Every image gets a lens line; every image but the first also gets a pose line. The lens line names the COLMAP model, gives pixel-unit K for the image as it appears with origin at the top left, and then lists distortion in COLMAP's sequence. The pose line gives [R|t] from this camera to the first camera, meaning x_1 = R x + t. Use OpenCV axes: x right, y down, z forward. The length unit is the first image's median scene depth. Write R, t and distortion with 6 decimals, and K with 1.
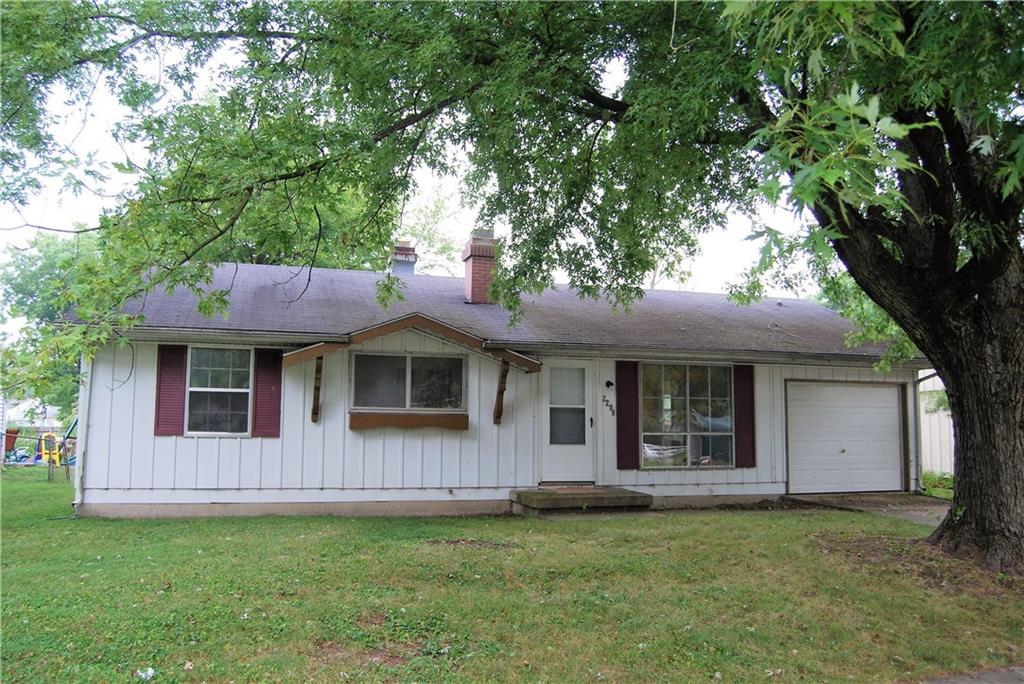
lens RADIAL K [[810.3, 0, 517.7], [0, 810.3, 365.8], [0, 0, 1]] dist [-0.101549, 0.006789]
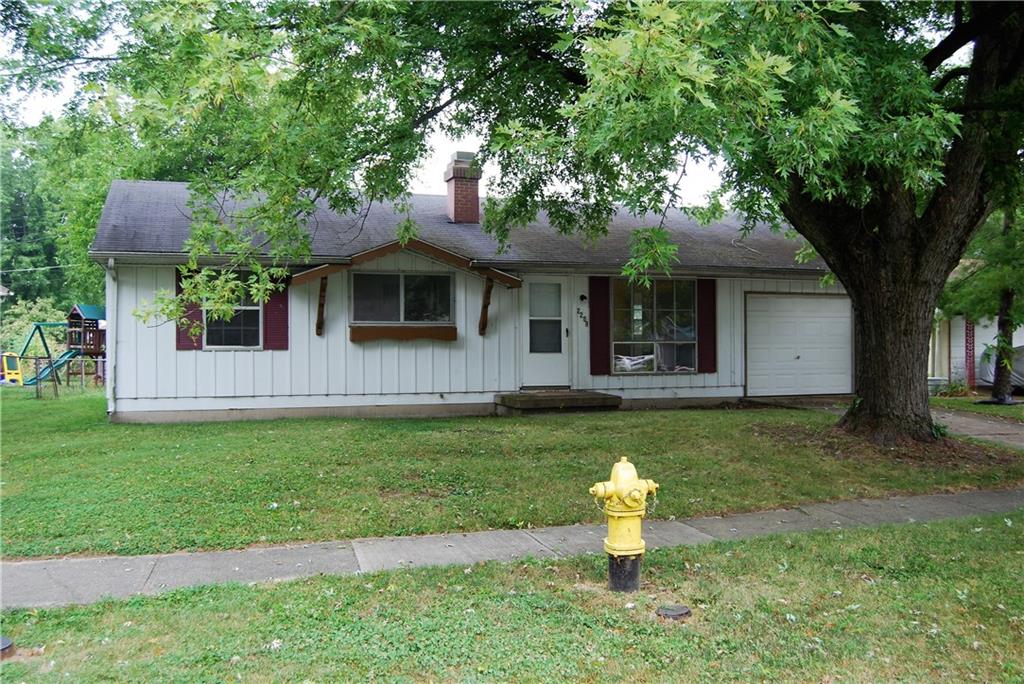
lens RADIAL K [[980.4, 0, 512.8], [0, 980.4, 342.6], [0, 0, 1]] dist [-0.097128, 0.000000]
pose [[0.999156, -0.011319, 0.039486, -0.039062], [0.008214, 0.996926, 0.077916, -0.023259], [-0.040246, -0.077526, 0.996178, -0.358619]]
